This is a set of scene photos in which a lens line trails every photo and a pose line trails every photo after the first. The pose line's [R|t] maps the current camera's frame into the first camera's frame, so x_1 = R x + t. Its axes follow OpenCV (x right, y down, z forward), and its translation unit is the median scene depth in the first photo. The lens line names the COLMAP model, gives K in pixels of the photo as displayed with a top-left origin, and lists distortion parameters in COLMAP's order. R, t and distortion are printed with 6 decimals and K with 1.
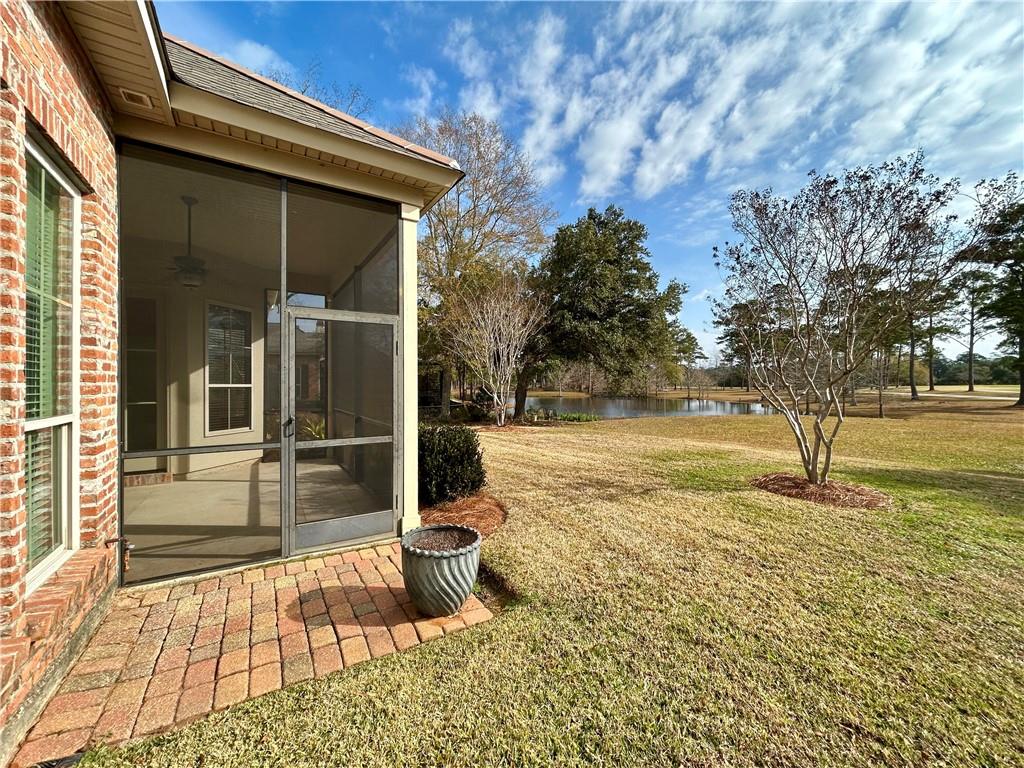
lens RADIAL K [[412.5, 0, 512.0], [0, 412.5, 384.0], [0, 0, 1]] dist [-0.010052, 0.006089]
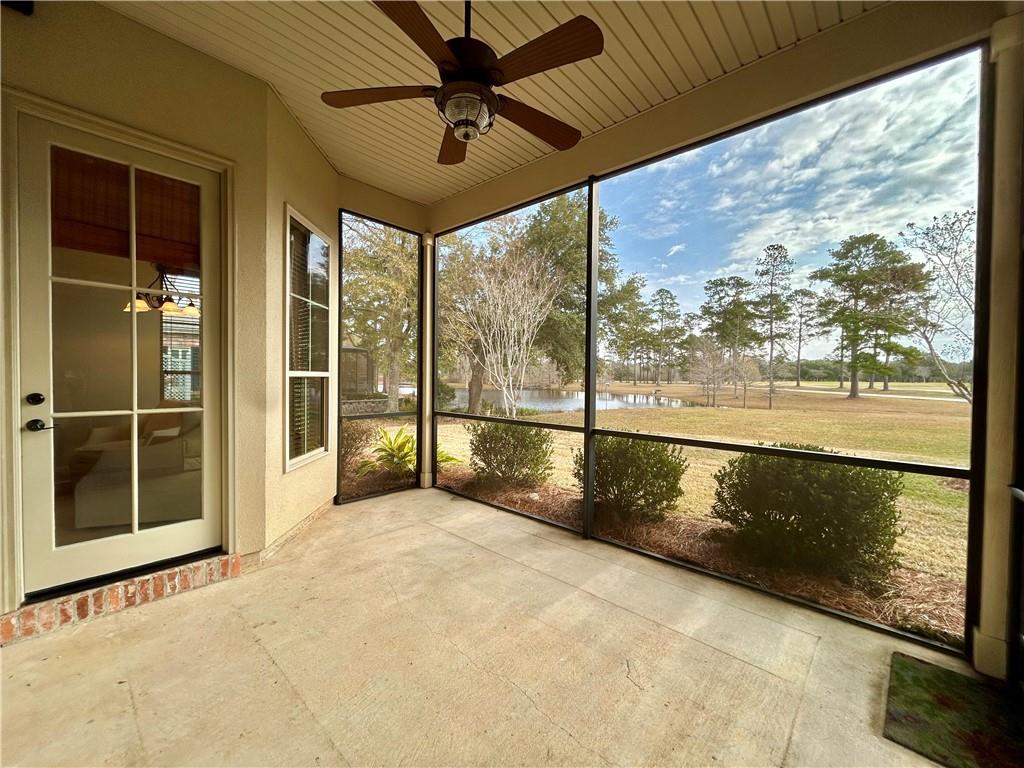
lens RADIAL K [[412.5, 0, 512.0], [0, 412.5, 384.0], [0, 0, 1]] dist [-0.010052, 0.006089]
pose [[0.960769, 0.006640, 0.277270, -0.086107], [-0.011784, 0.999788, 0.016892, 0.000756], [-0.277099, -0.019497, 0.960644, 0.059719]]
